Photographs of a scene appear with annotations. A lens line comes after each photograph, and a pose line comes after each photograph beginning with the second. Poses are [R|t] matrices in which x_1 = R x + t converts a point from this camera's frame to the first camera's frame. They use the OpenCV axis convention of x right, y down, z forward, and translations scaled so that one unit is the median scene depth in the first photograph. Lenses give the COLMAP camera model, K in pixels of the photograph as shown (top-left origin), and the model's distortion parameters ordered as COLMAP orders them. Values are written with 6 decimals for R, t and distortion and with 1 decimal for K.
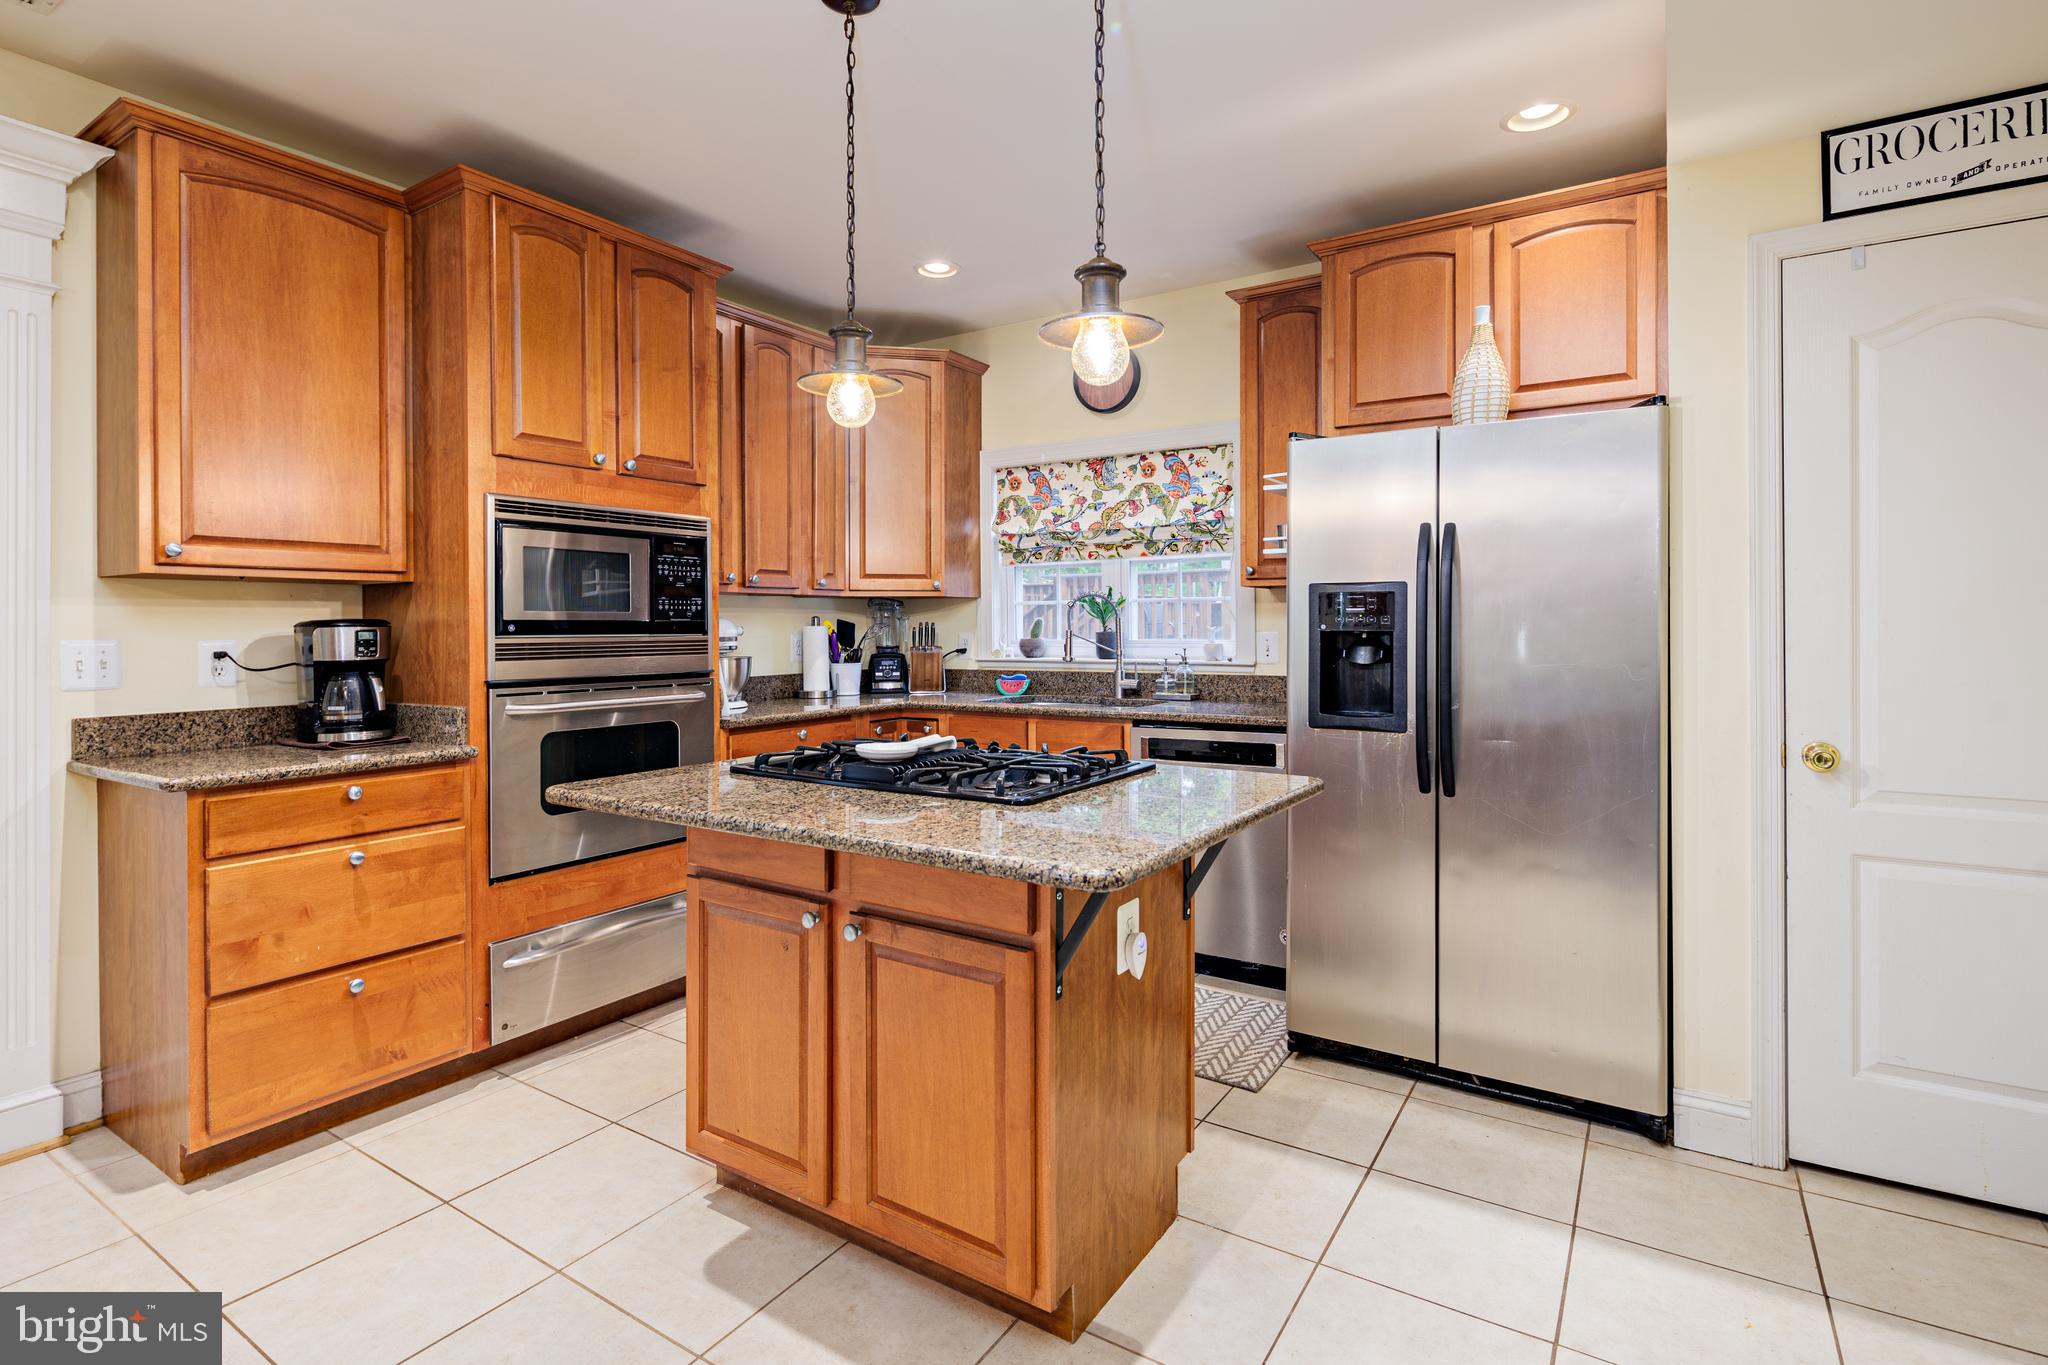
lens RADIAL K [[997.5, 0, 1012.7], [0, 997.5, 626.3], [0, 0, 1]] dist [0.000227, -0.002365]
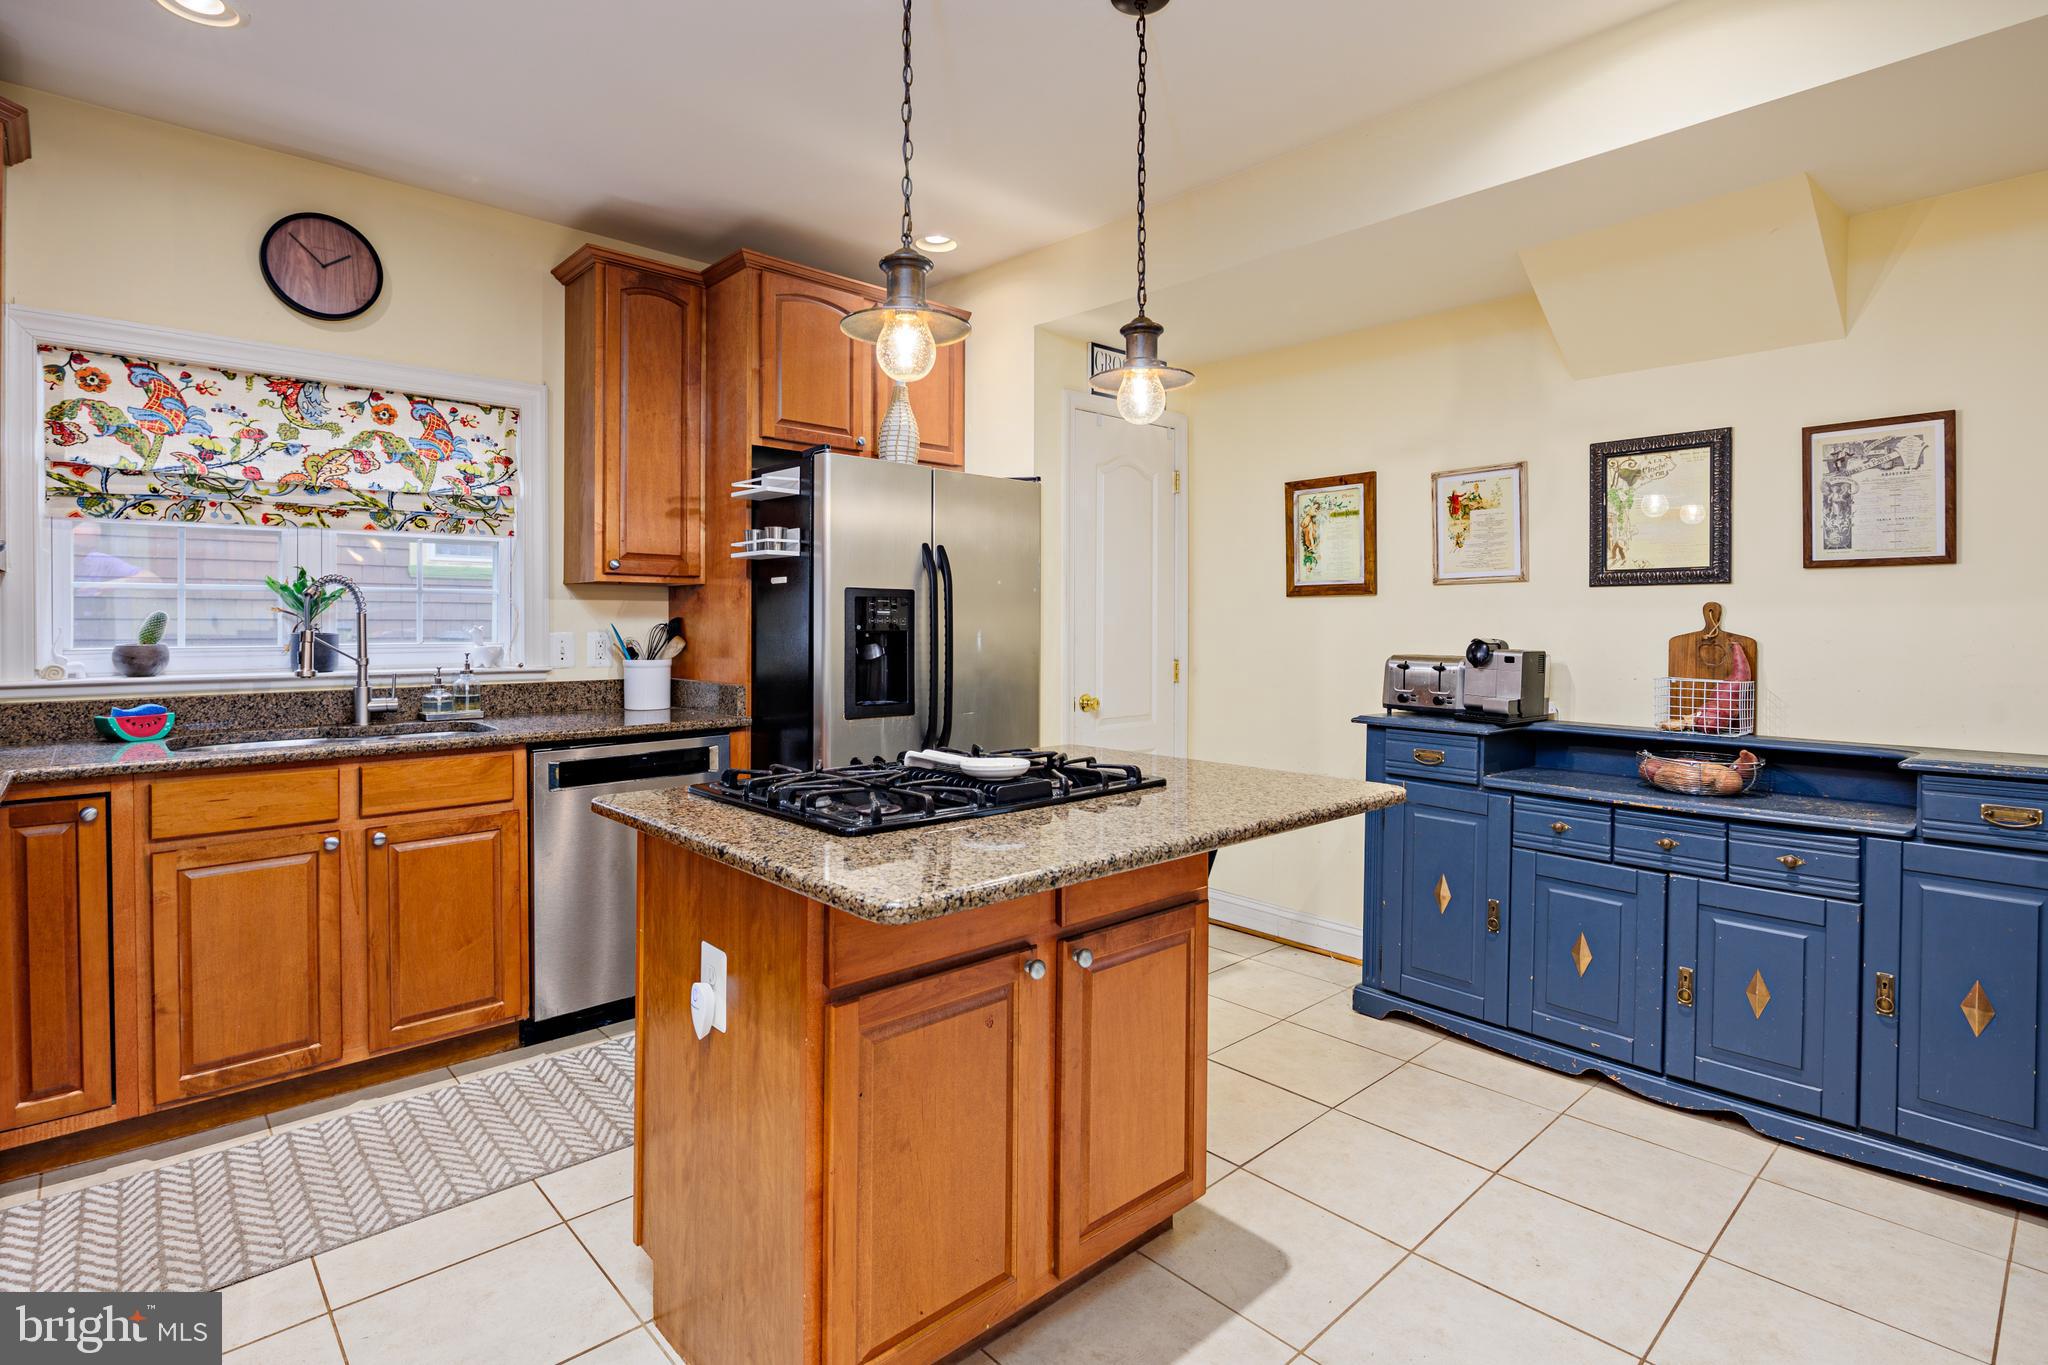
lens RADIAL K [[997.5, 0, 1019.5], [0, 997.5, 624.5], [0, 0, 1]] dist [0.000227, -0.002365]
pose [[0.242654, 0.003672, 0.970106, -0.466220], [-0.001811, 0.999993, -0.003332, 0.000884], [-0.970111, -0.000948, 0.242659, 0.362361]]
